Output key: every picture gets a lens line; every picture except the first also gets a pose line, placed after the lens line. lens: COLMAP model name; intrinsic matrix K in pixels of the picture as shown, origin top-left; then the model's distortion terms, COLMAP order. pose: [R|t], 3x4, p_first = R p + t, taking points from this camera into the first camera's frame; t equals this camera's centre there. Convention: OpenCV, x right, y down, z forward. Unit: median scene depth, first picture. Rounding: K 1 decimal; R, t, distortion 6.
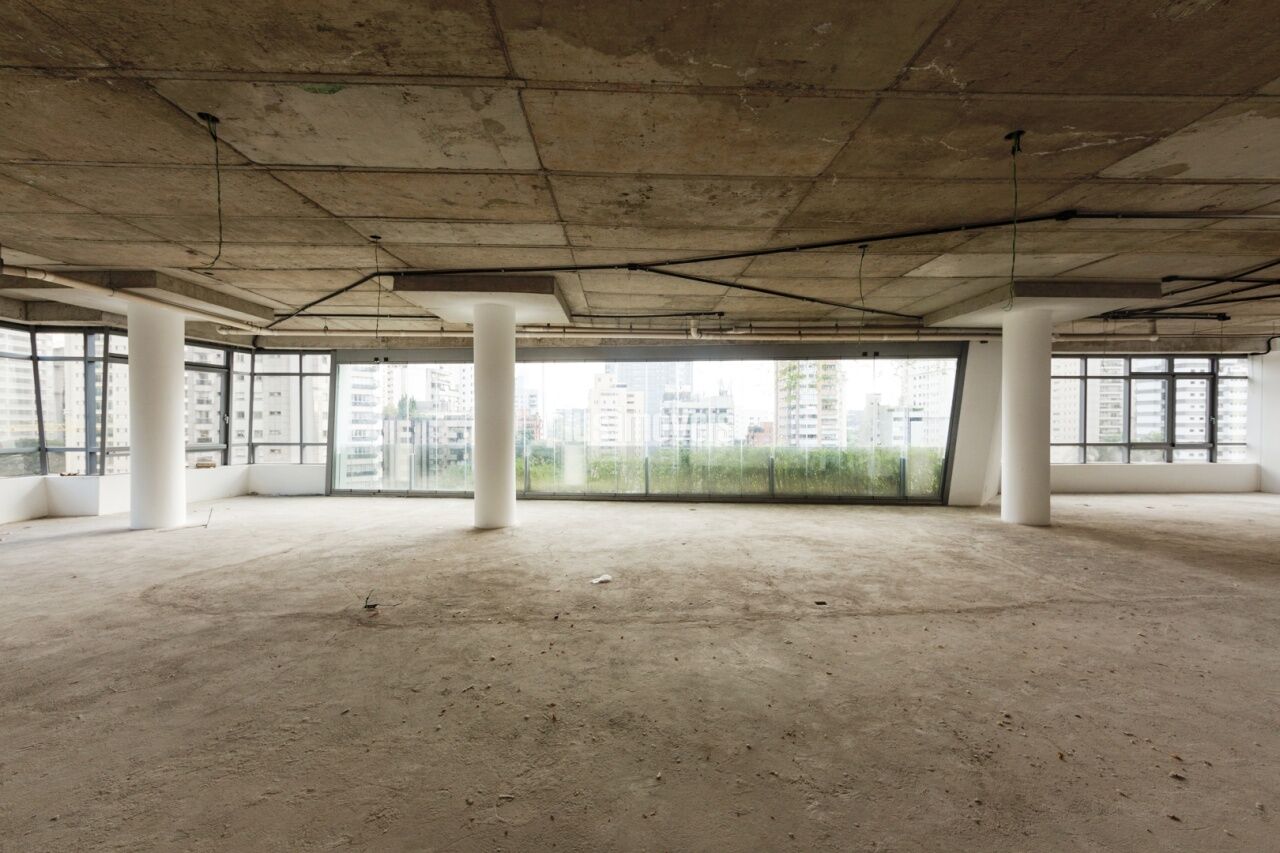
lens RADIAL K [[498.3, 0, 640.6], [0, 498.3, 431.2], [0, 0, 1]] dist [-0.003537, -0.000190]
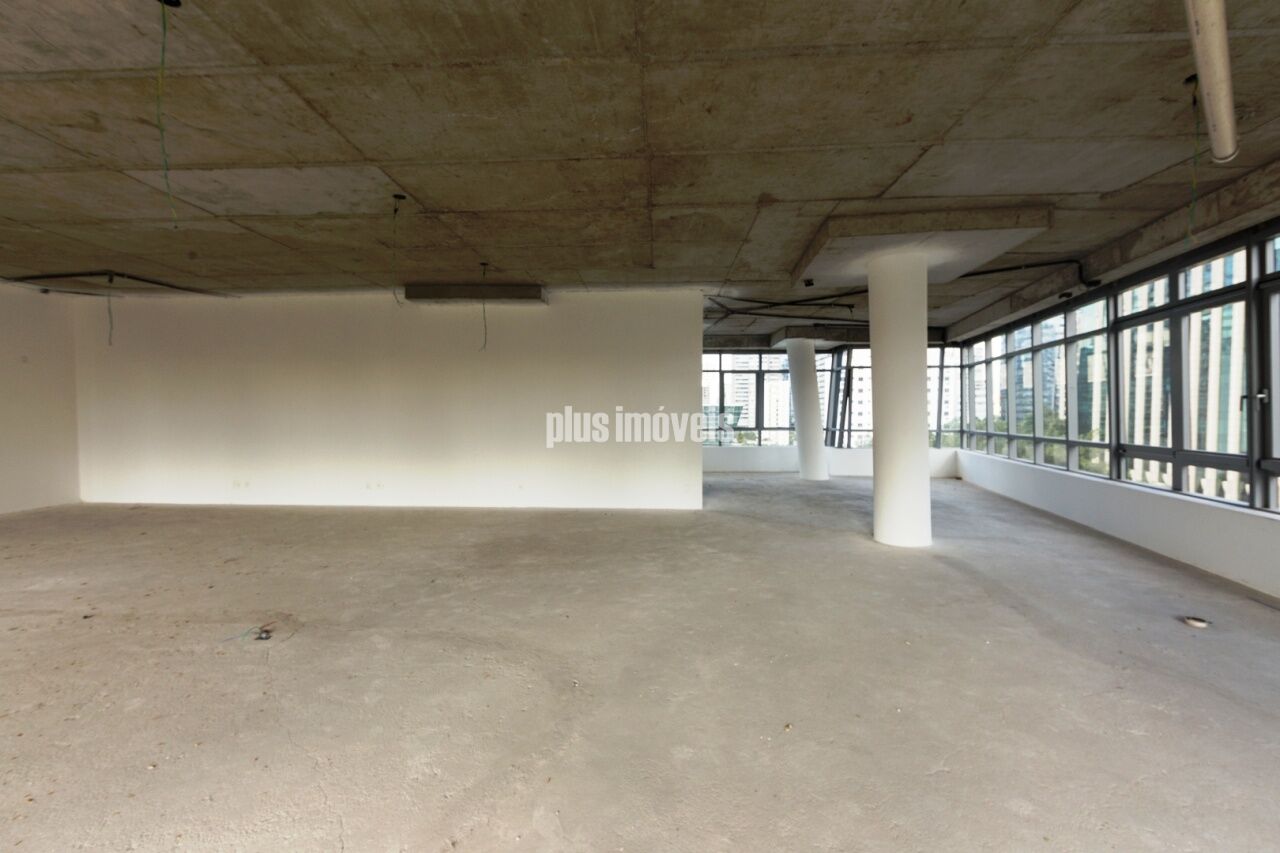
lens RADIAL K [[498.3, 0, 640.6], [0, 498.3, 431.2], [0, 0, 1]] dist [-0.003537, -0.000190]
pose [[-0.996725, 0.001399, 0.080857, -1.261779], [0.004721, 0.999152, 0.040906, -0.011272], [-0.080732, 0.041153, -0.995886, 1.801277]]
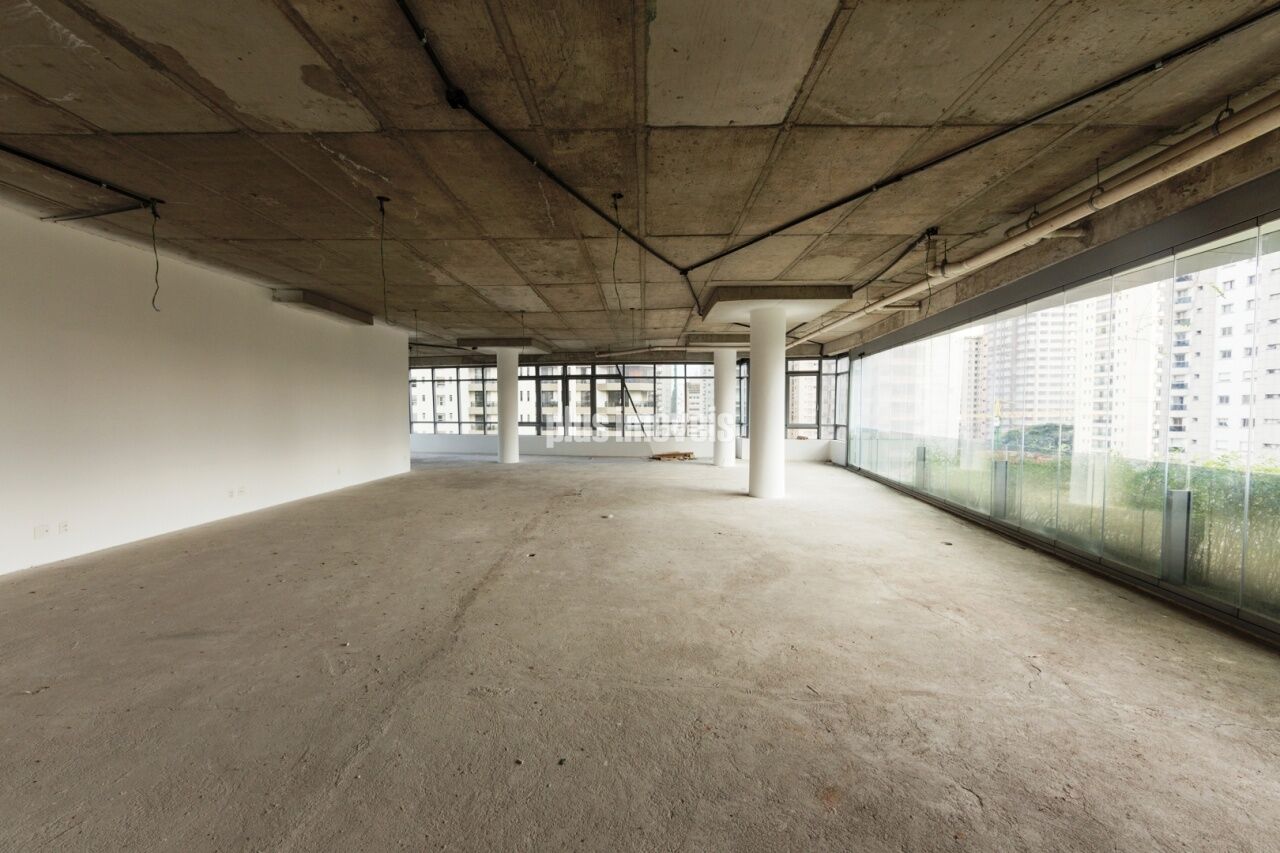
lens RADIAL K [[498.3, 0, 640.6], [0, 498.3, 431.2], [0, 0, 1]] dist [-0.003537, -0.000190]
pose [[-0.032235, 0.039164, -0.998713, 1.647004], [-0.012336, 0.999140, 0.039579, -0.014474], [0.999404, 0.013596, -0.031724, 1.364828]]
